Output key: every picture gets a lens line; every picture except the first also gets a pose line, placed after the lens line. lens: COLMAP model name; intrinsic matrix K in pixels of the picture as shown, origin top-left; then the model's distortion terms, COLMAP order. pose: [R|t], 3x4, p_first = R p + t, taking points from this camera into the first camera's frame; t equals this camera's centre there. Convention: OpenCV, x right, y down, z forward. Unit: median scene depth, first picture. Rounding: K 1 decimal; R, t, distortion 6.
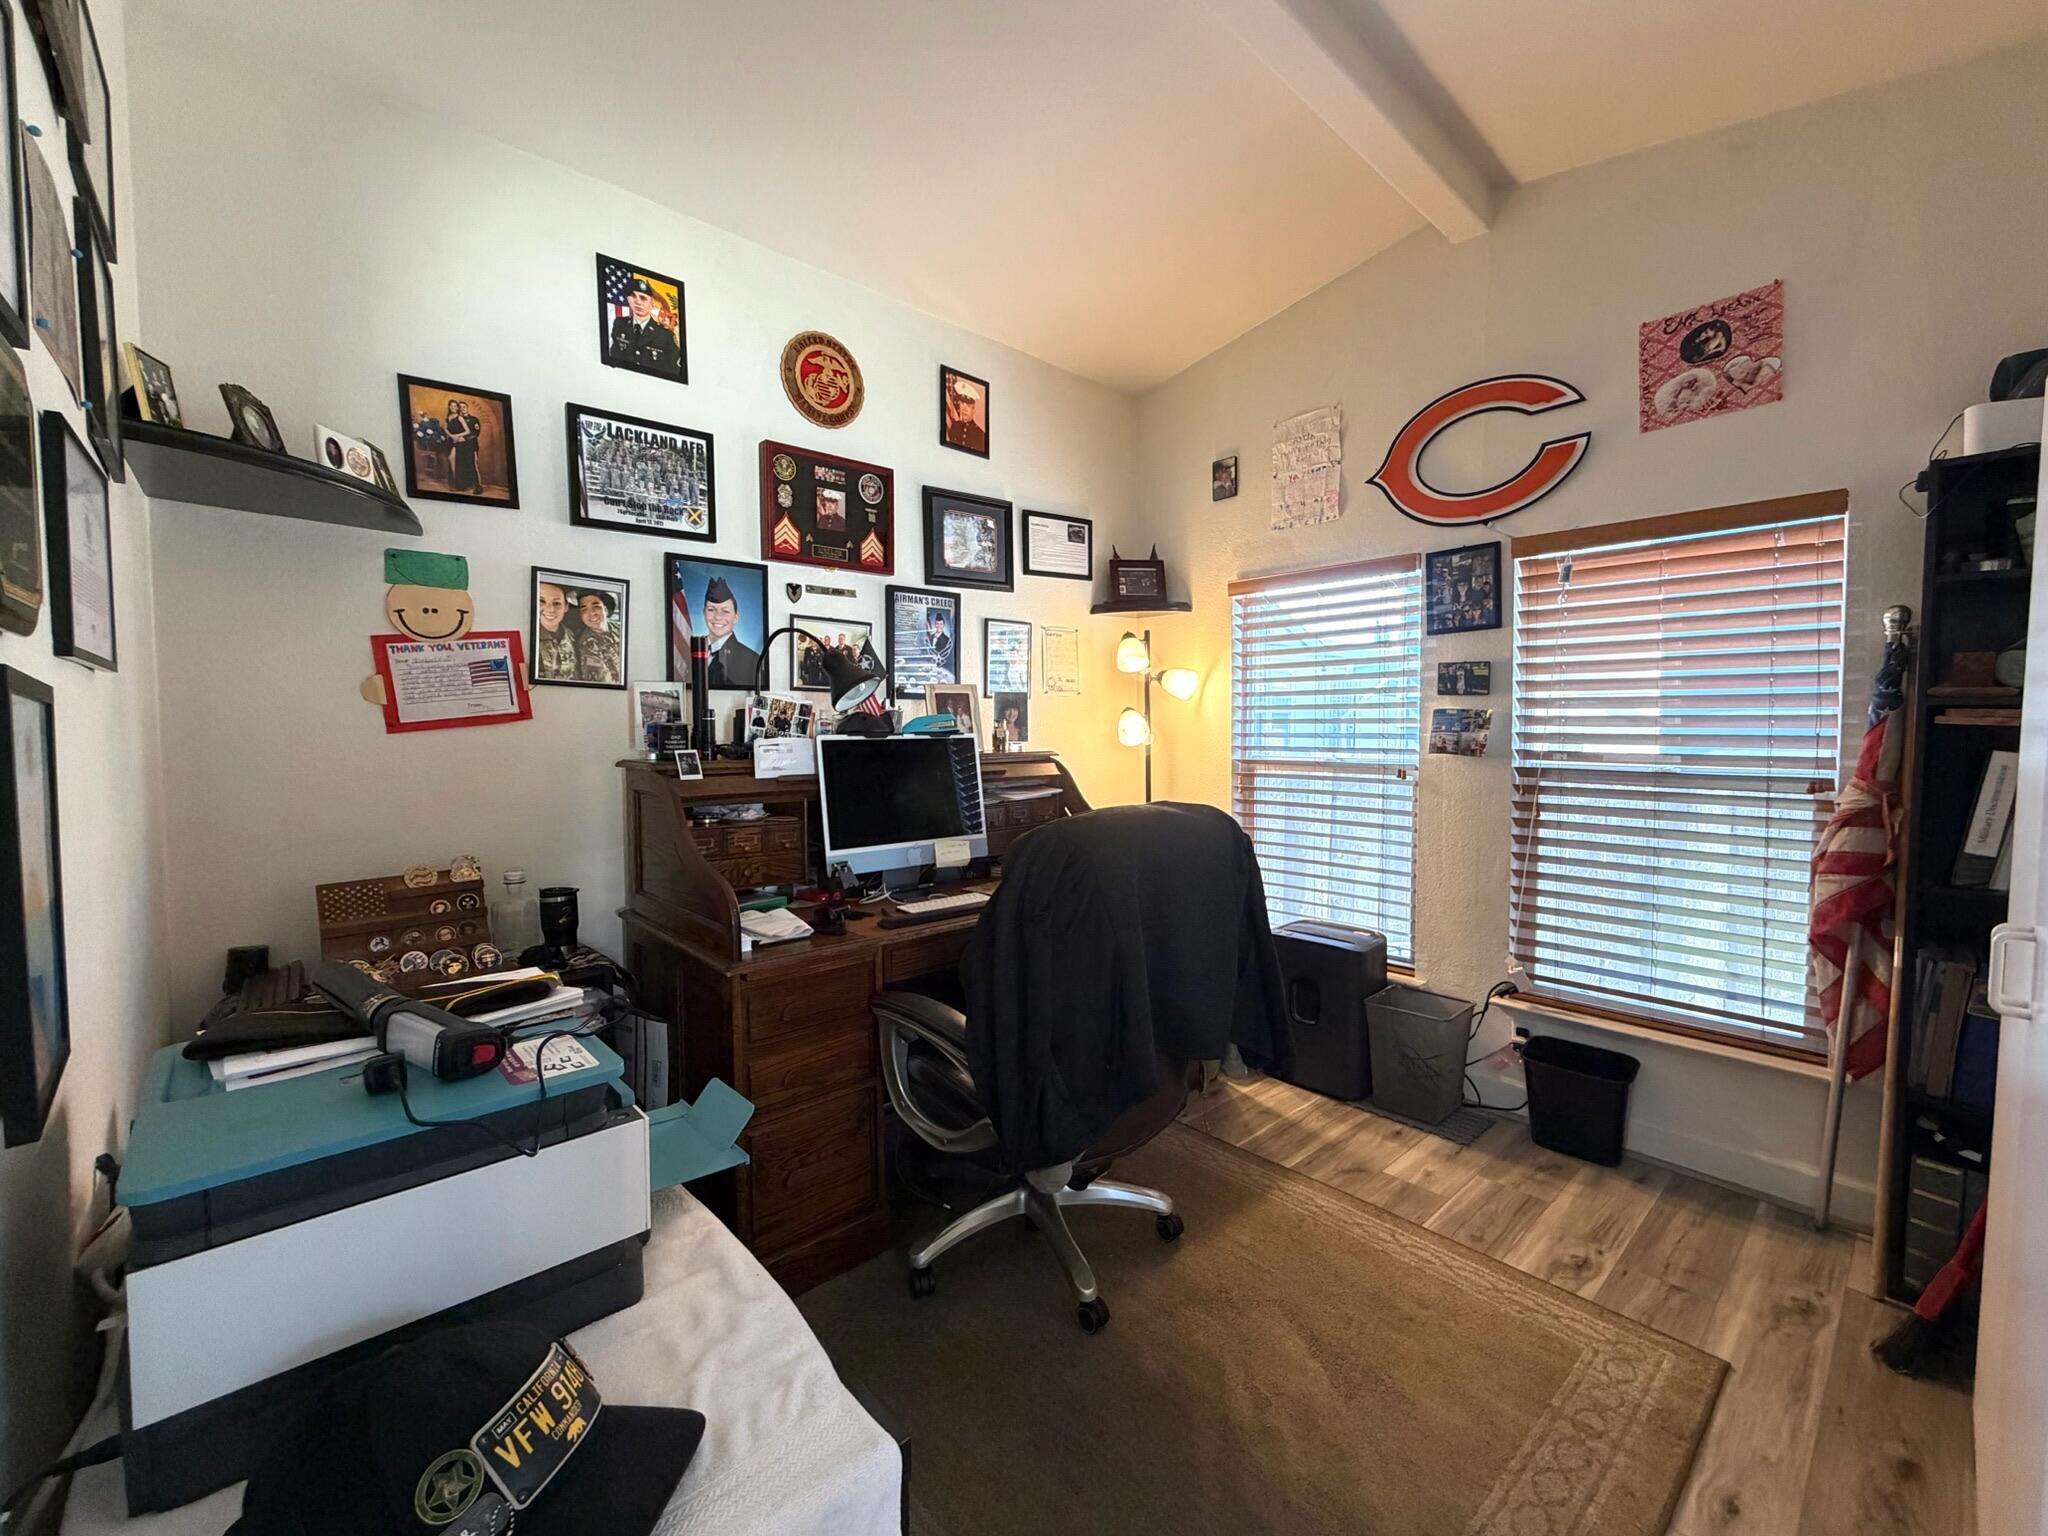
lens RADIAL K [[818.6, 0, 1024.9], [0, 818.6, 768.1], [0, 0, 1]] dist [0.003589, 0.000319]
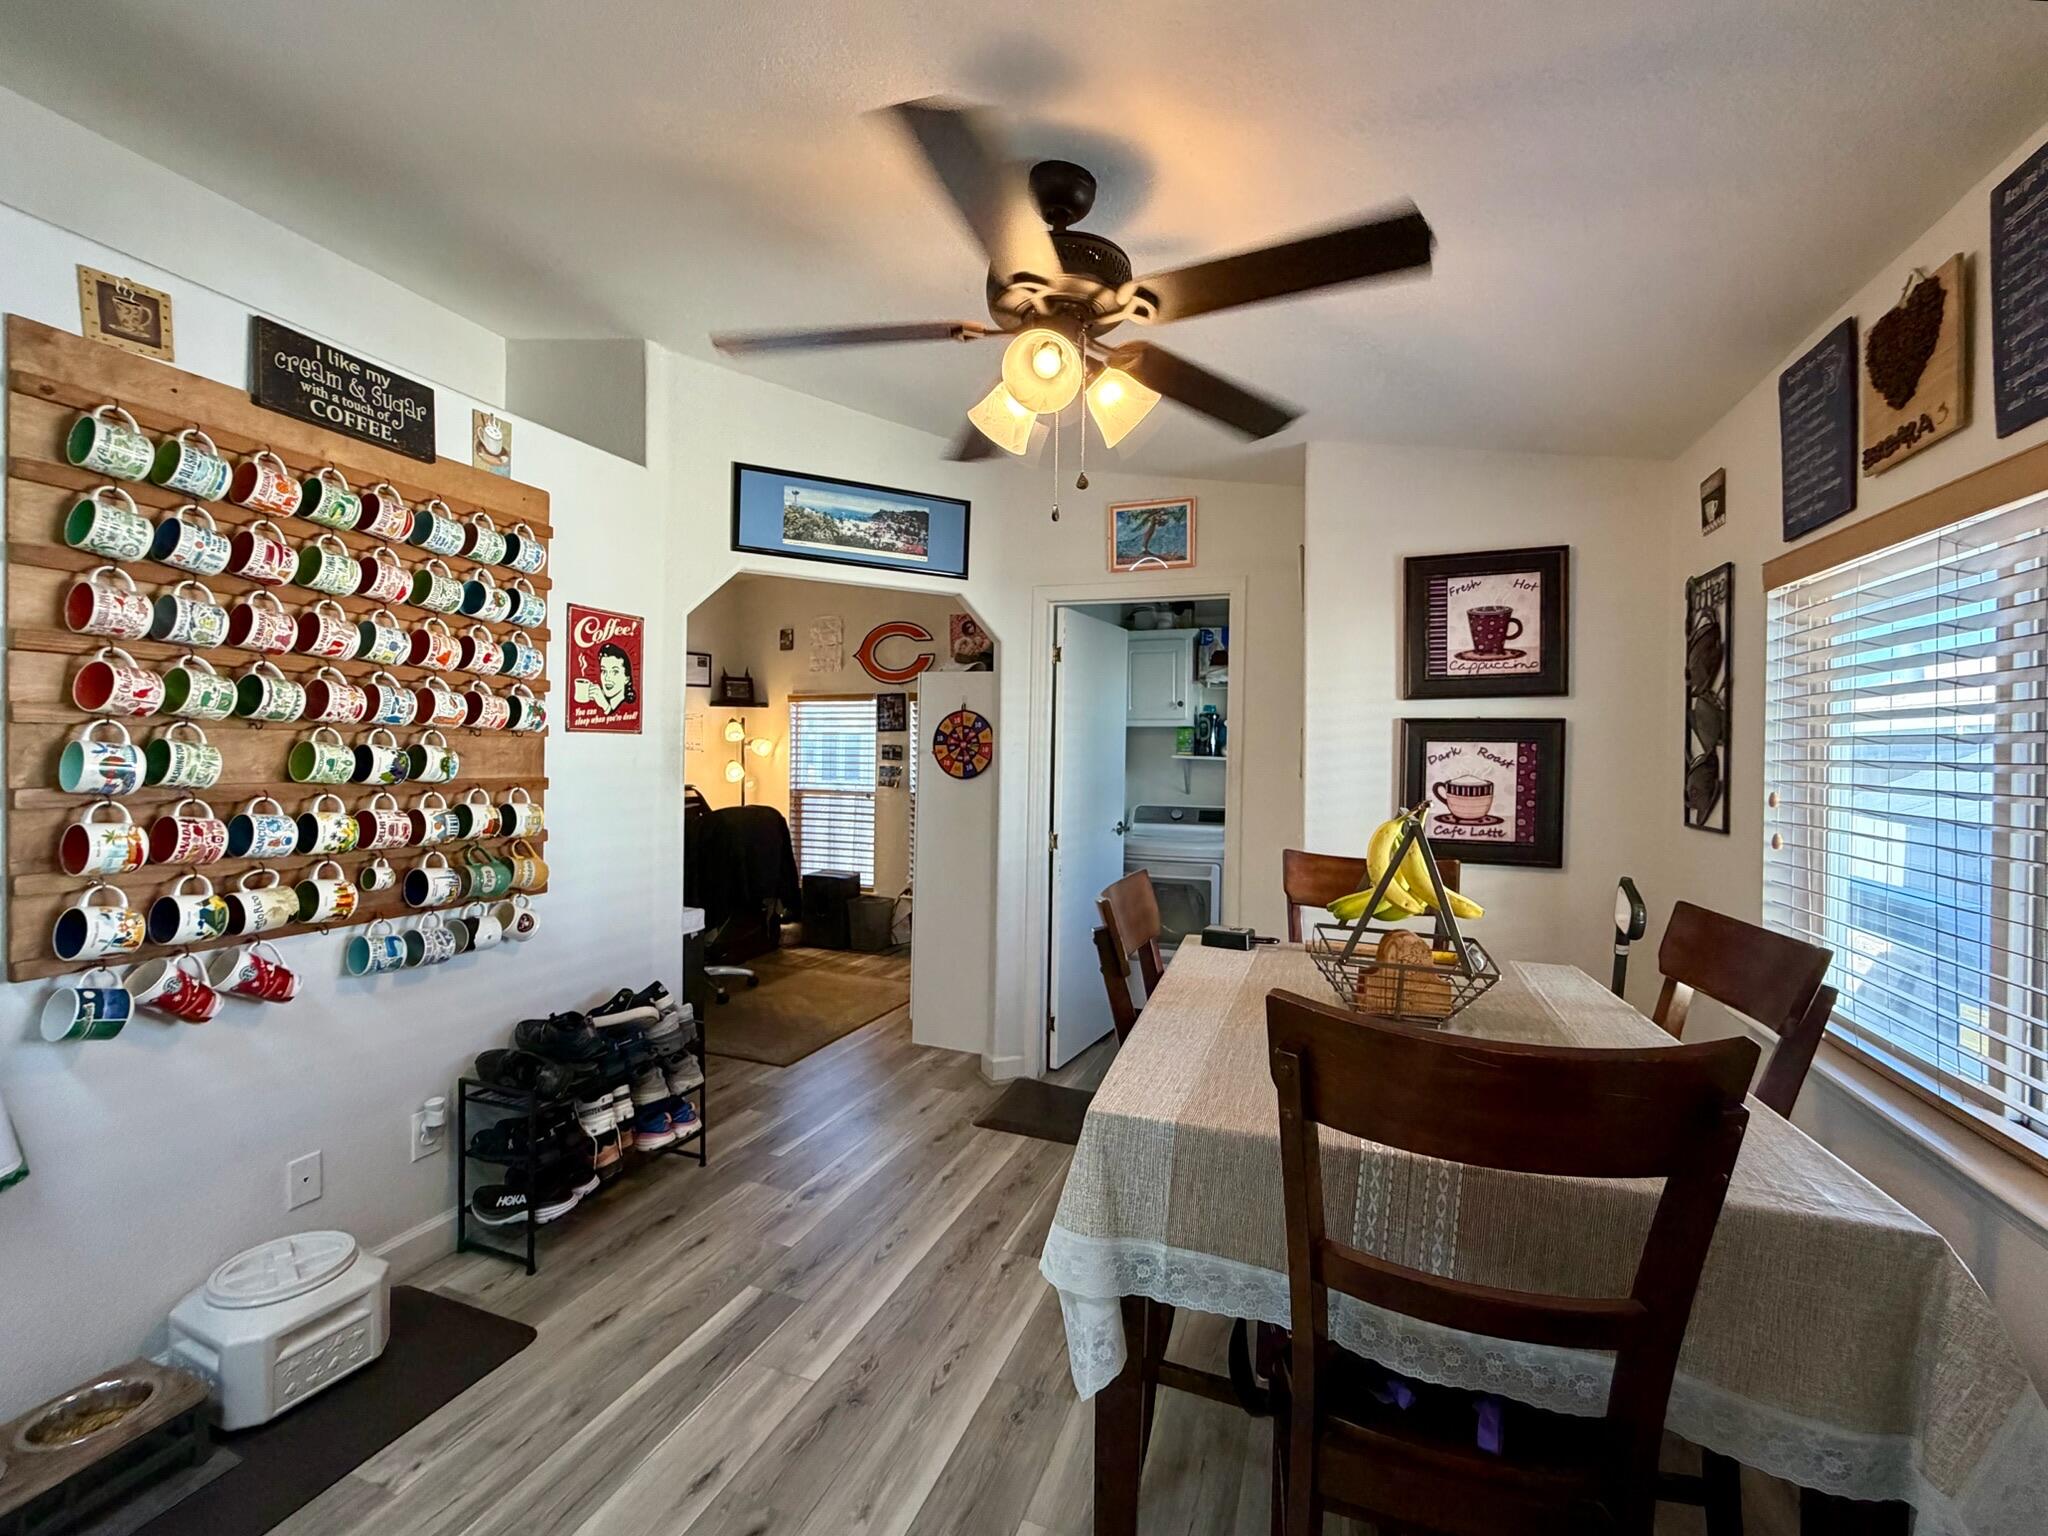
lens RADIAL K [[881.9, 0, 1006.9], [0, 881.9, 760.1], [0, 0, 1]] dist [0.005151, 0.000260]
pose [[0.898878, 0.015239, 0.437934, -0.215512], [0.003098, 0.999149, -0.041125, 0.009581], [-0.438188, 0.038323, 0.898066, -1.208384]]
